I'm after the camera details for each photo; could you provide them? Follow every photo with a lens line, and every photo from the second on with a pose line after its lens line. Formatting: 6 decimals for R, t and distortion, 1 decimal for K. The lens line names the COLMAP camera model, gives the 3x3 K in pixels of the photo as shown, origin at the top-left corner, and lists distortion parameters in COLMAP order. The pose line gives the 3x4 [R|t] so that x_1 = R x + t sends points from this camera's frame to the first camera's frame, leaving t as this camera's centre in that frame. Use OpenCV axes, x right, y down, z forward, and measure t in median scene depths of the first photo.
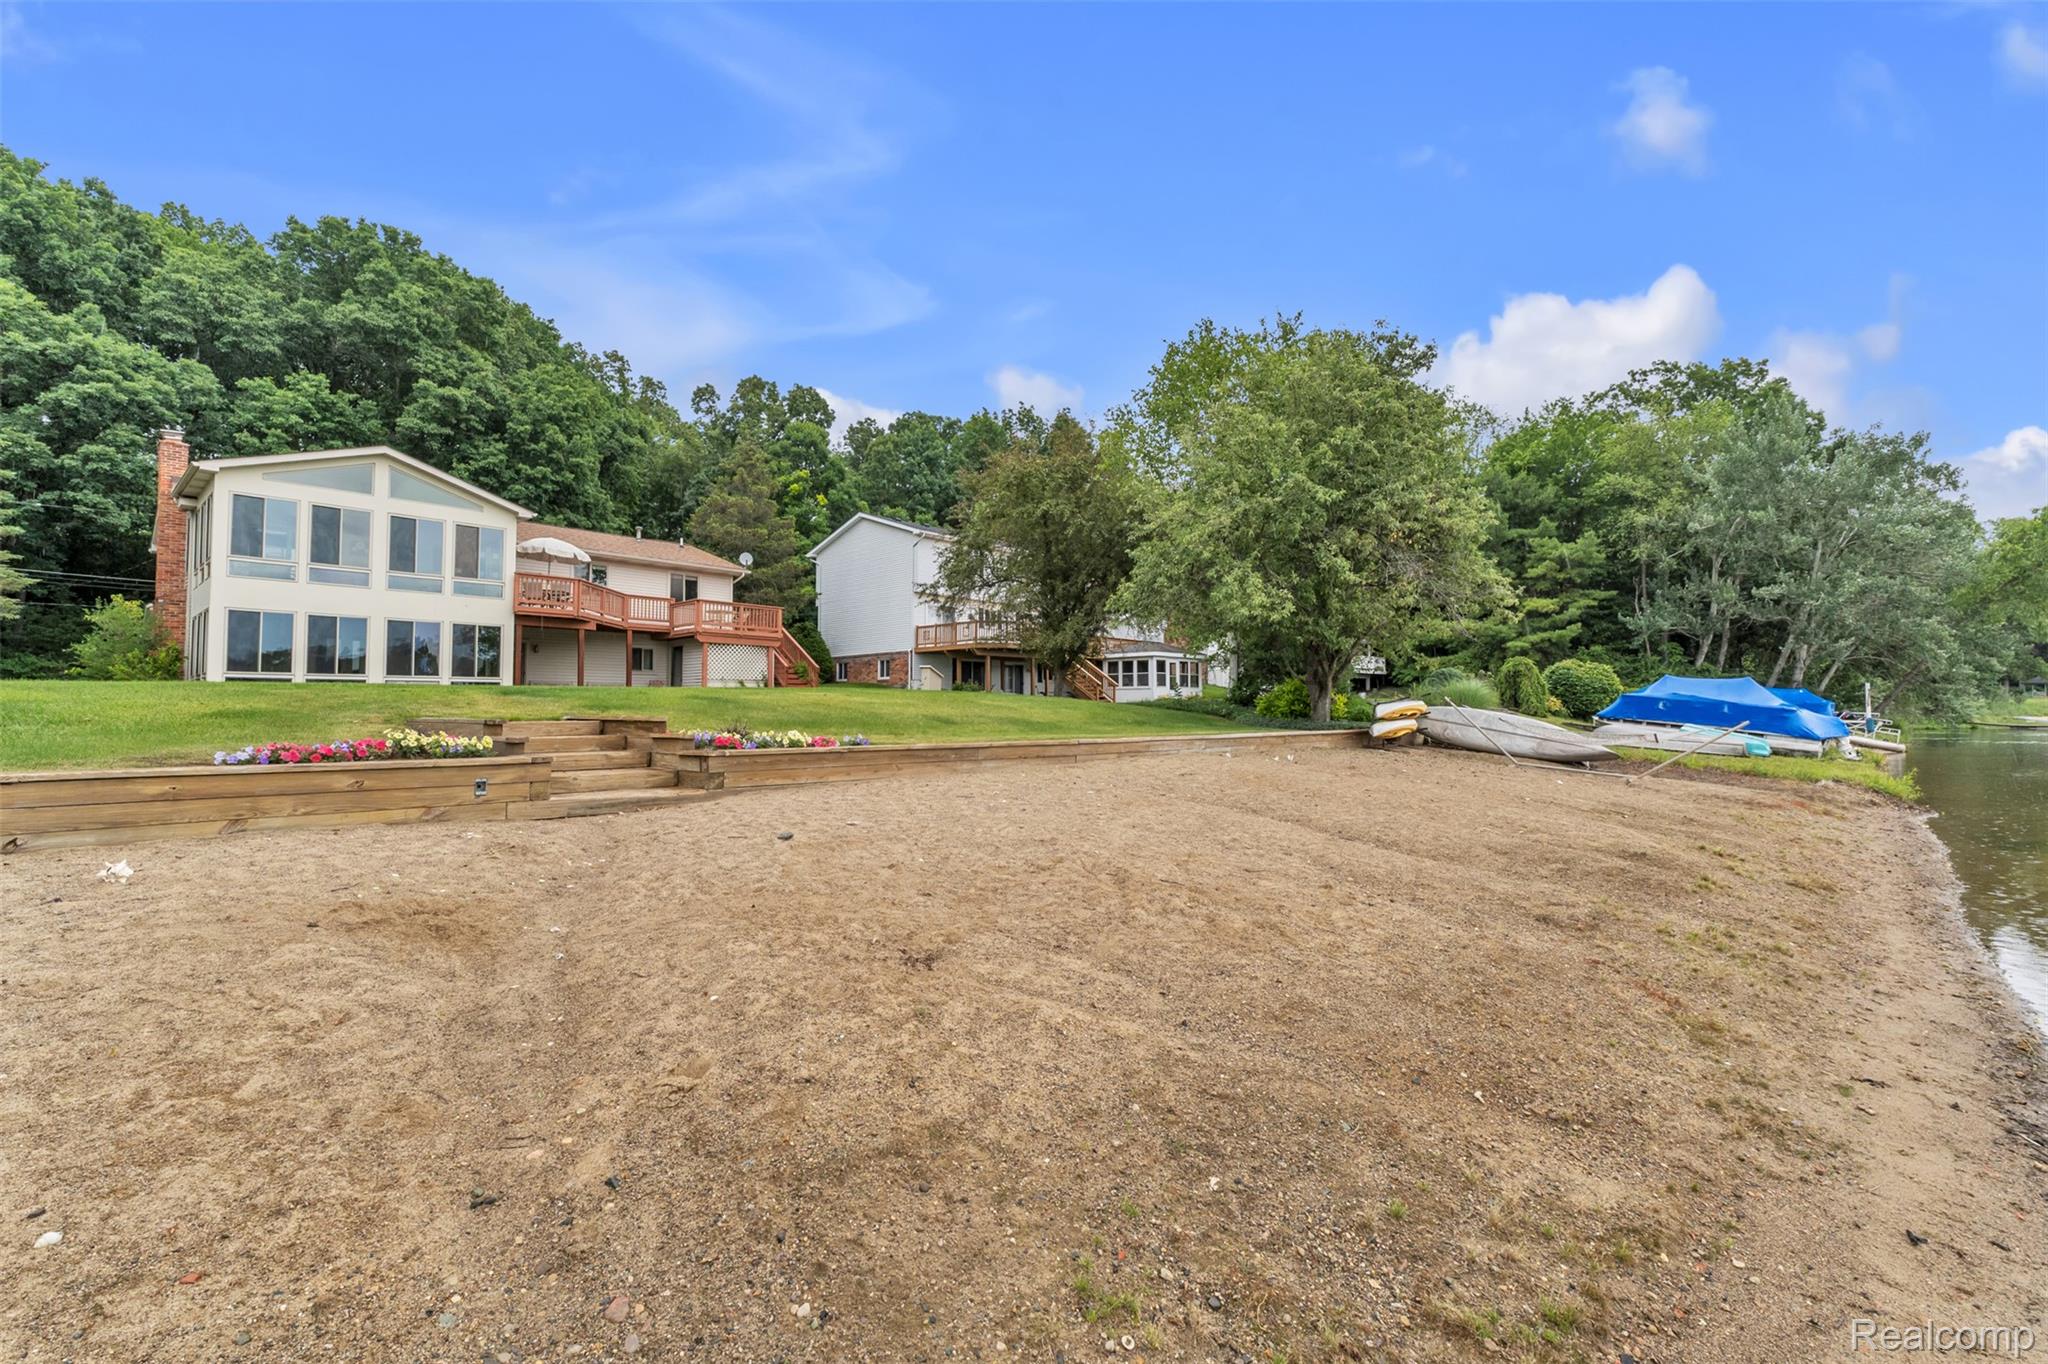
lens RADIAL K [[899.1, 0, 1033.8], [0, 899.1, 675.1], [0, 0, 1]] dist [0.003801, 0.000447]
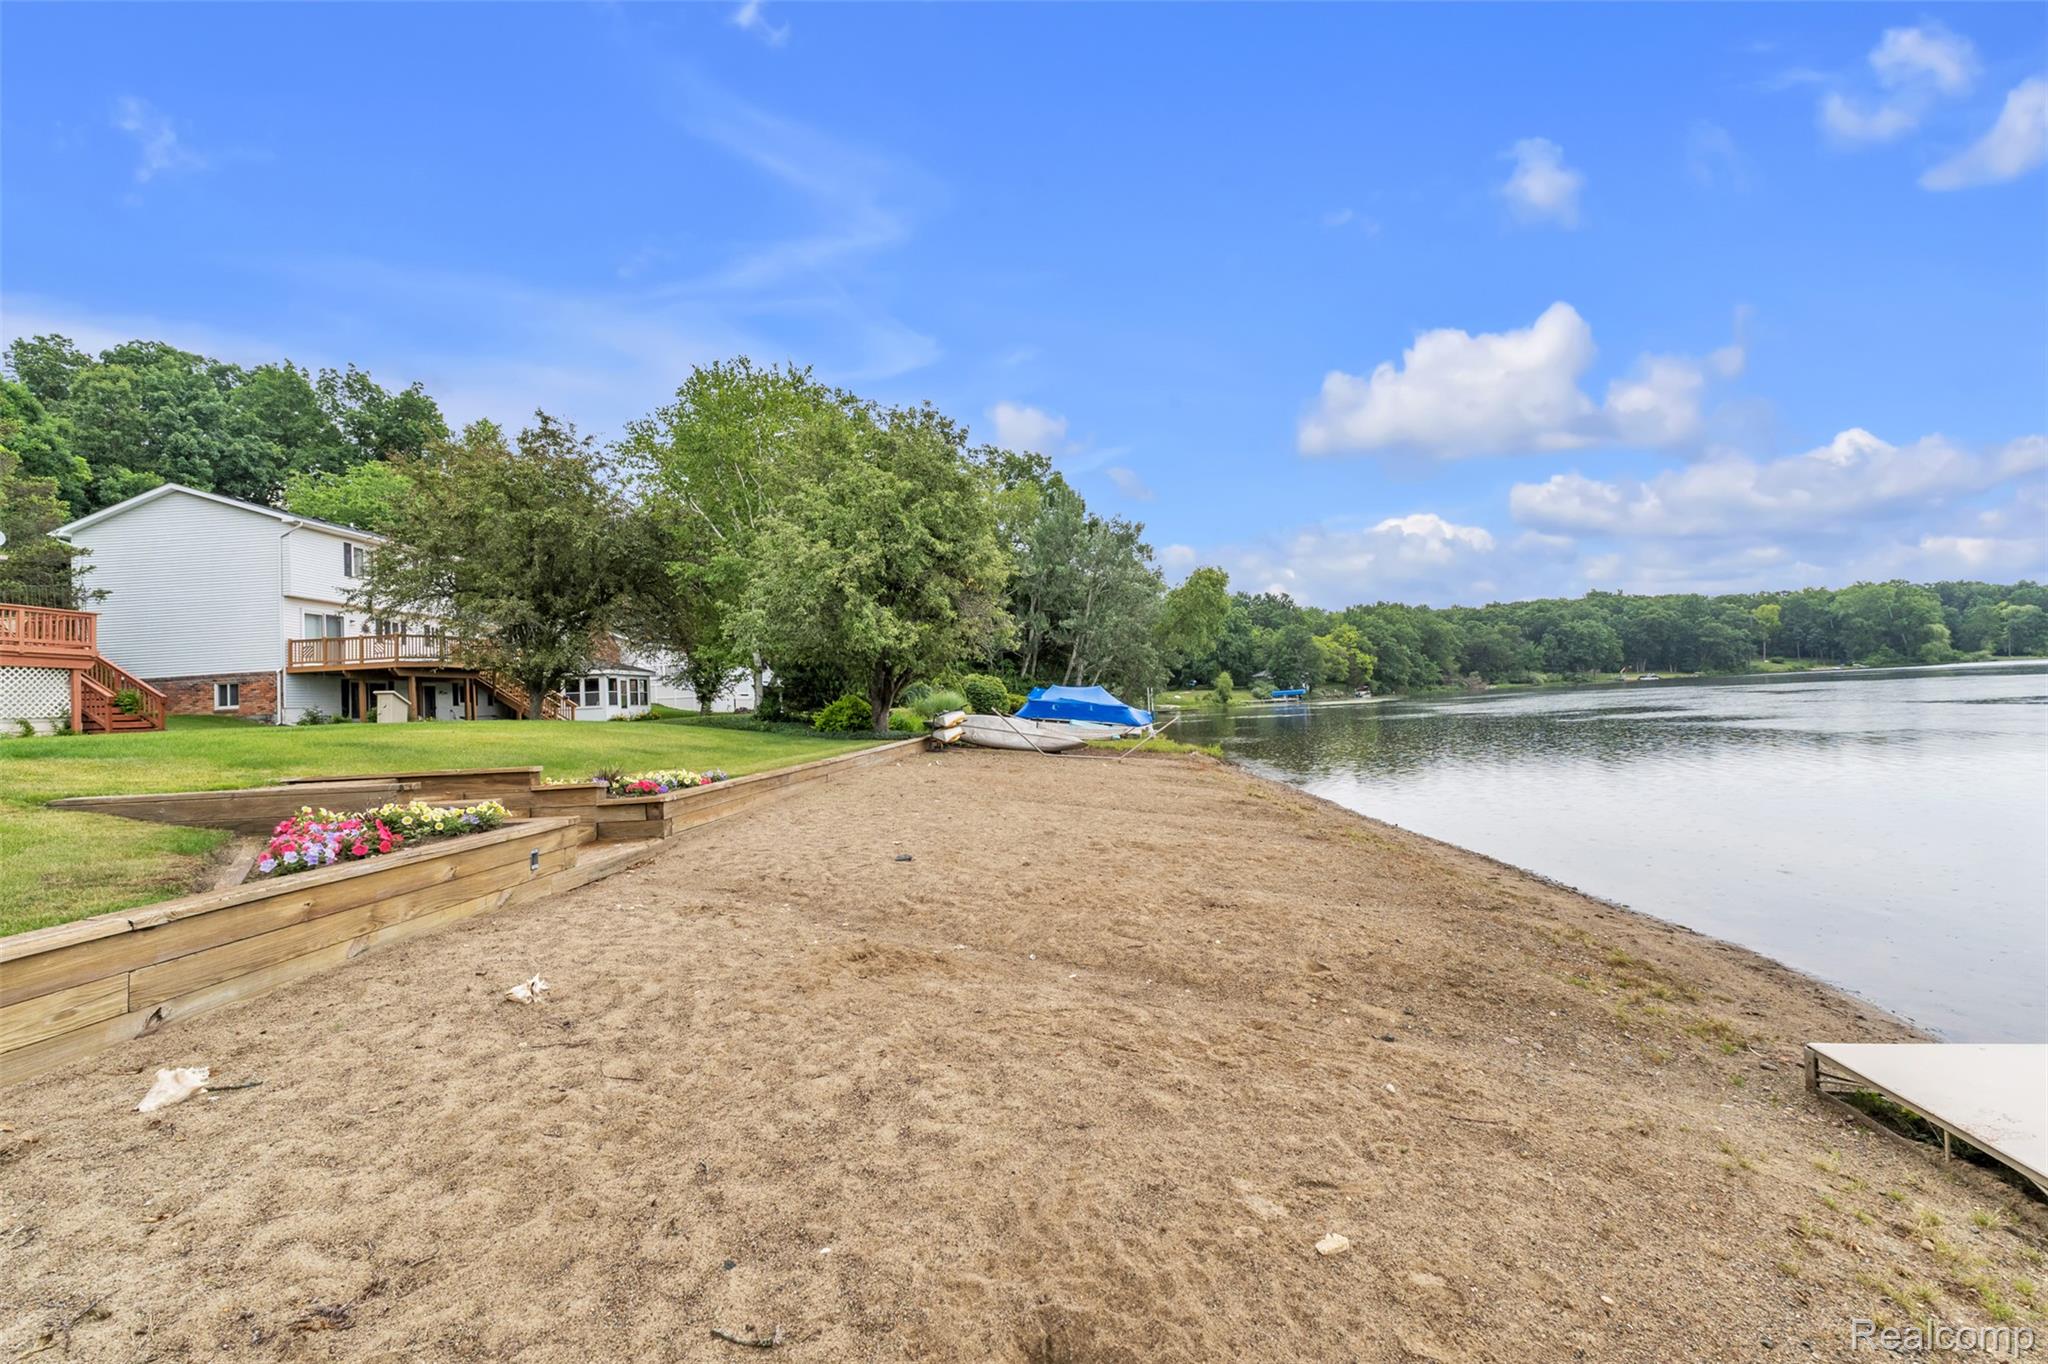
lens RADIAL K [[862.2, 0, 1027.7], [0, 862.2, 679.7], [0, 0, 1]] dist [0.002540, -0.000330]
pose [[0.761869, -0.015564, 0.647544, -0.122102], [0.020844, 0.999783, -0.000494, -0.005583], [-0.647396, 0.013874, 0.762028, 0.011280]]
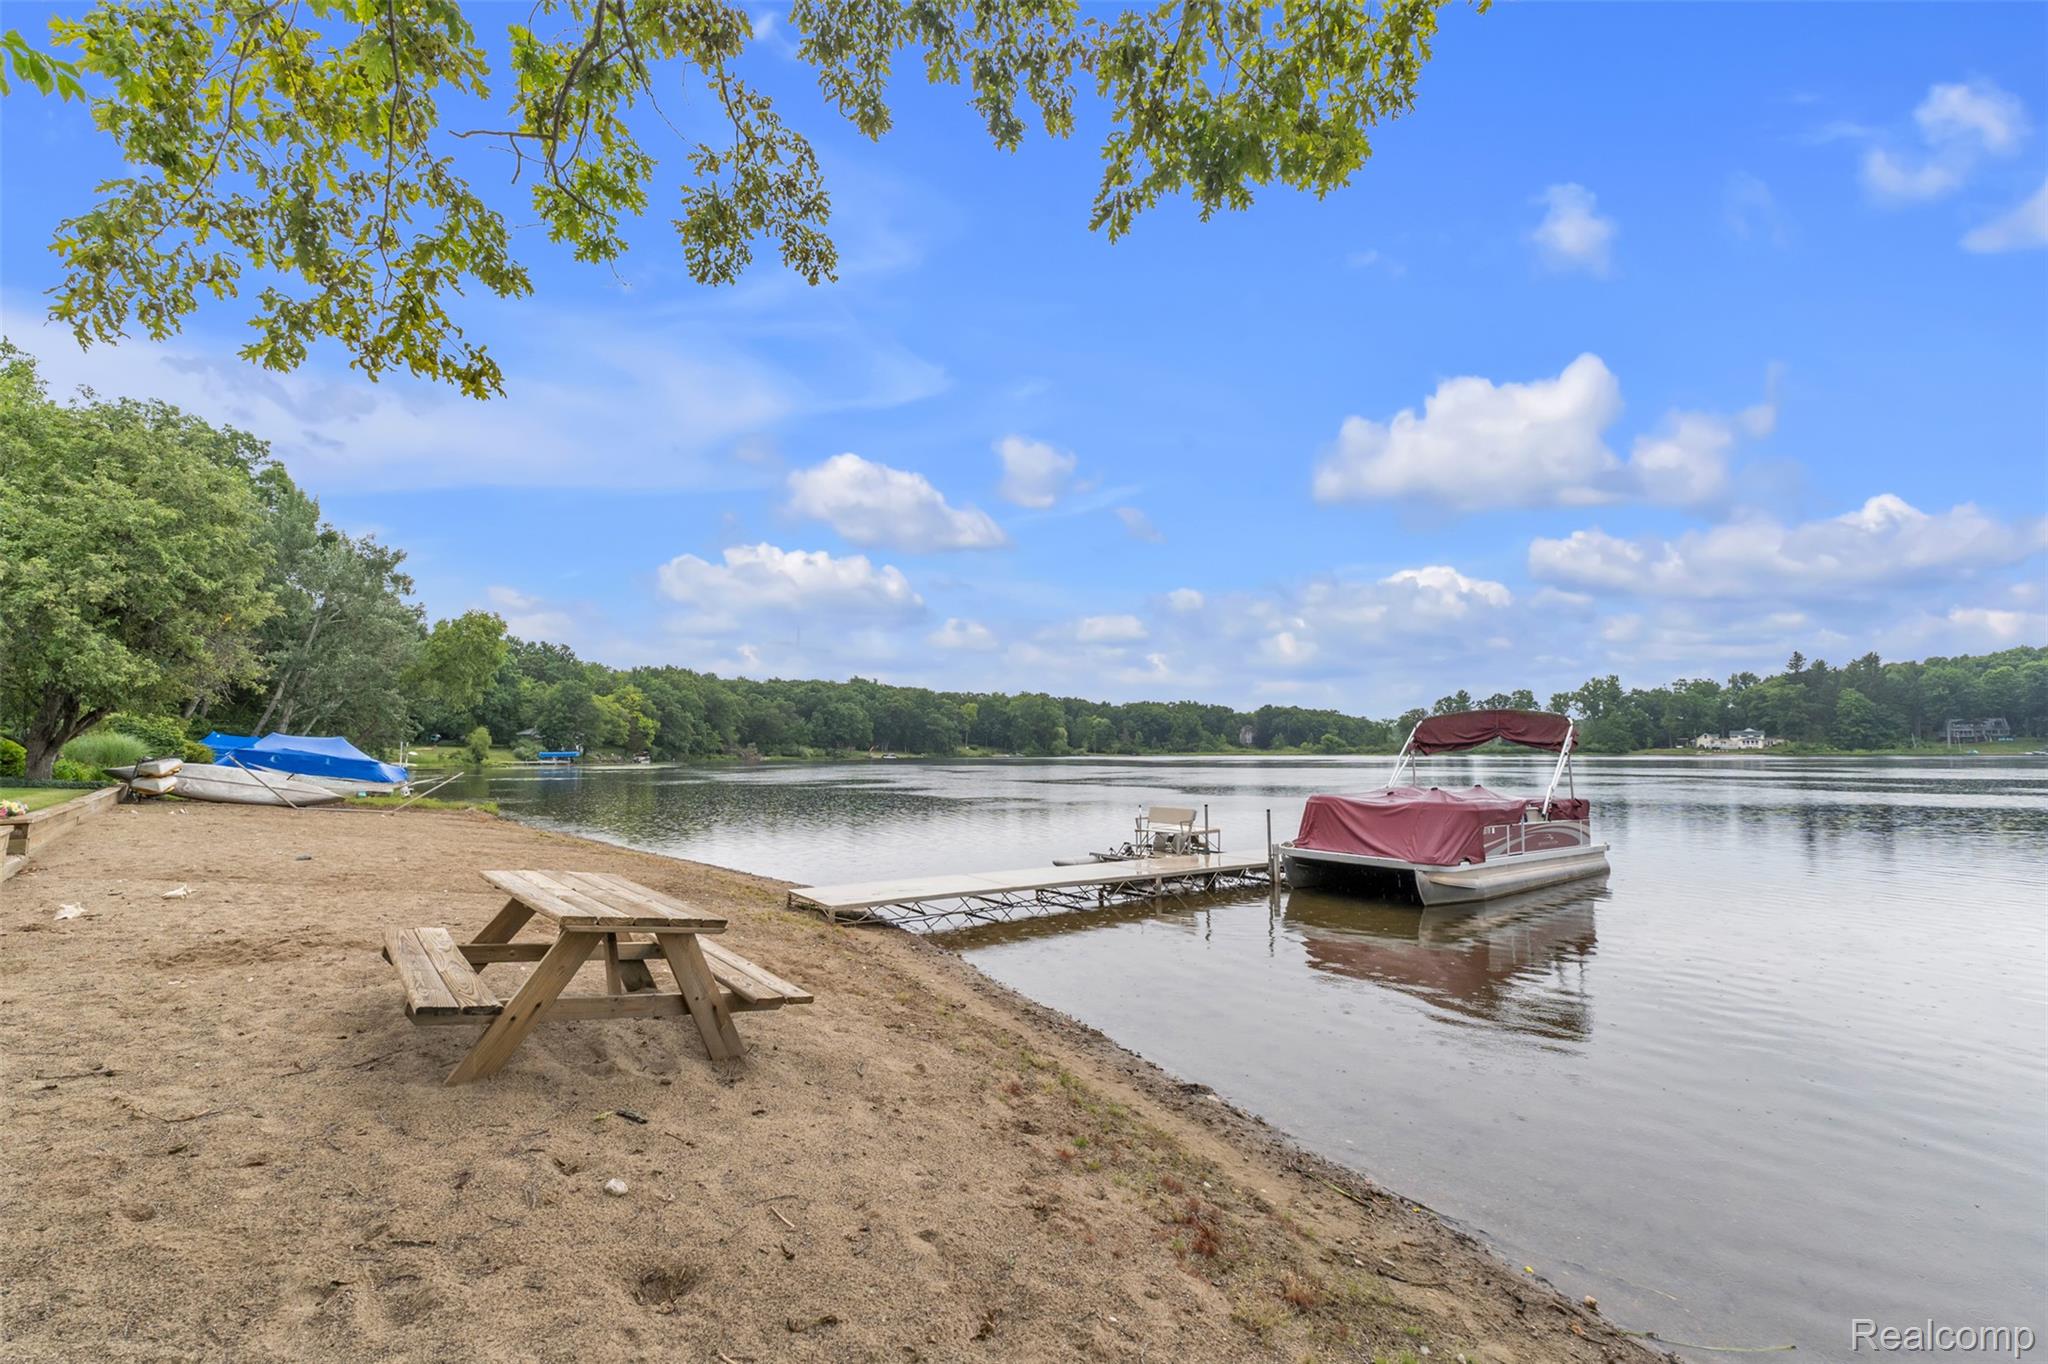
lens RADIAL K [[902.5, 0, 1028.7], [0, 902.5, 686.9], [0, 0, 1]] dist [0.003520, 0.000142]
pose [[0.093087, 0.076031, 0.992751, -0.254171], [-0.039332, 0.996583, -0.072636, -0.008457], [-0.994881, -0.032286, 0.095760, -0.060680]]
